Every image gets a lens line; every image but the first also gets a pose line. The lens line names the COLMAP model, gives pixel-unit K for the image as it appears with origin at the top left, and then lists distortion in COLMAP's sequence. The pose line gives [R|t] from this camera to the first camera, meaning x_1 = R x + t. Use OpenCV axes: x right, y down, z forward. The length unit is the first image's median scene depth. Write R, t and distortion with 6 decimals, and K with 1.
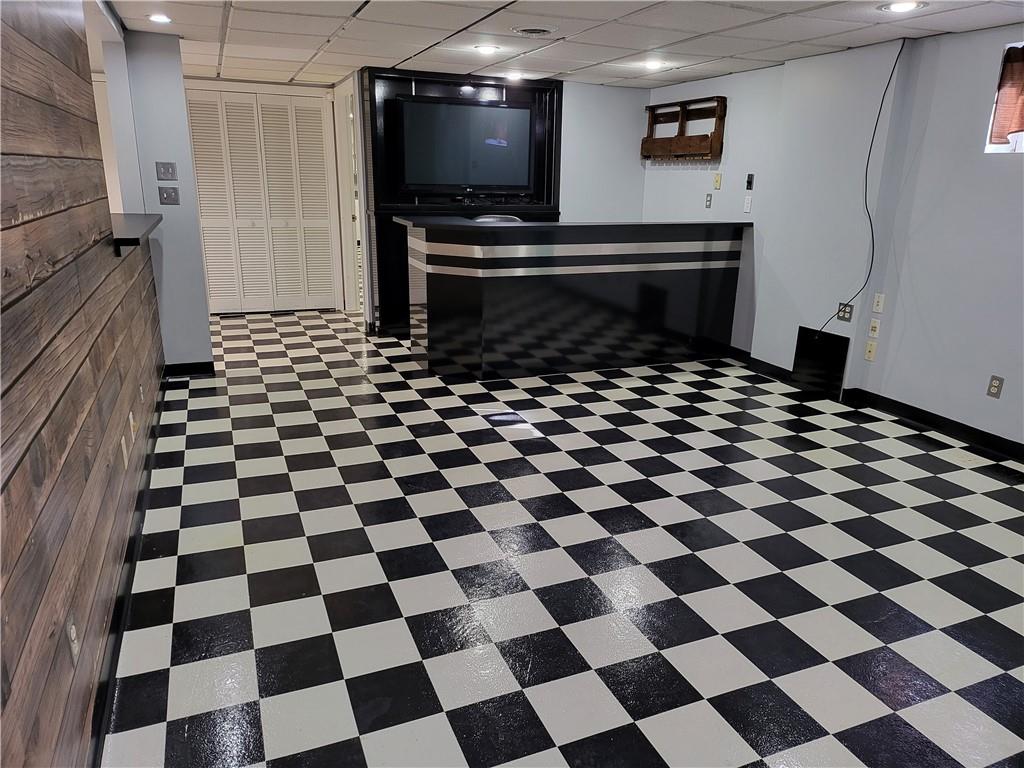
lens RADIAL K [[731.7, 0, 509.6], [0, 731.7, 375.8], [0, 0, 1]] dist [0.060896, -0.004605]
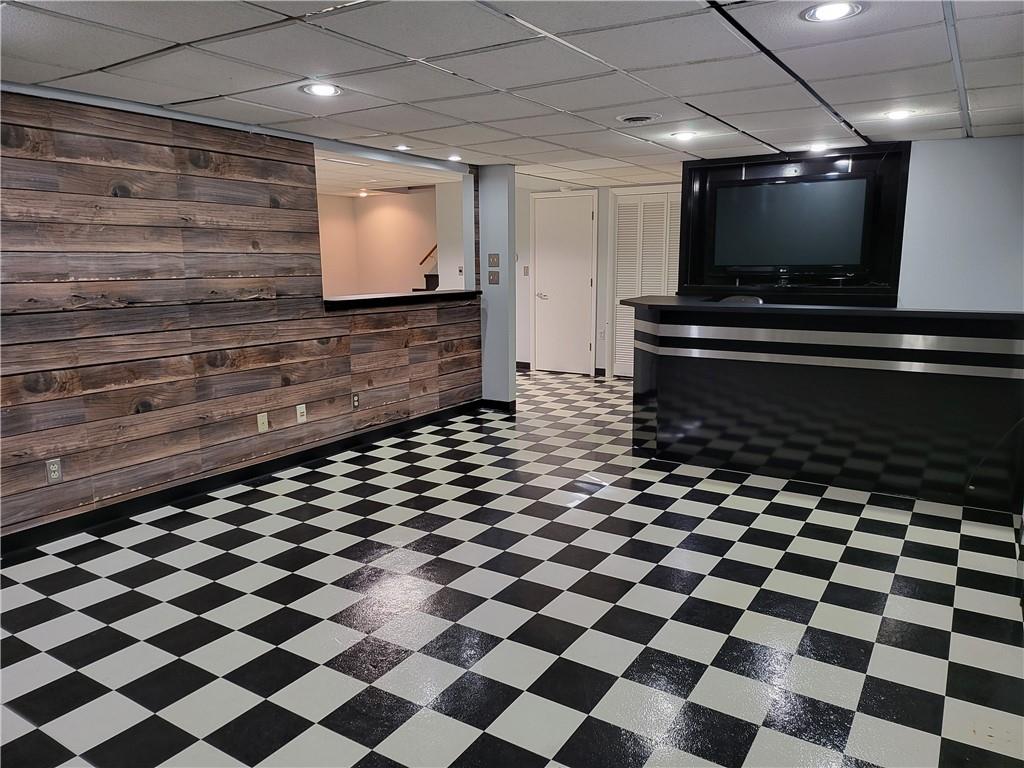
lens RADIAL K [[707.4, 0, 512.0], [0, 707.4, 384.0], [0, 0, 1]] dist [0.058229, 0.000166]
pose [[0.573415, 0.121308, -0.810234, 0.596907], [-0.198983, 0.979985, 0.005899, -0.057195], [0.794733, 0.157840, 0.586077, 0.255698]]
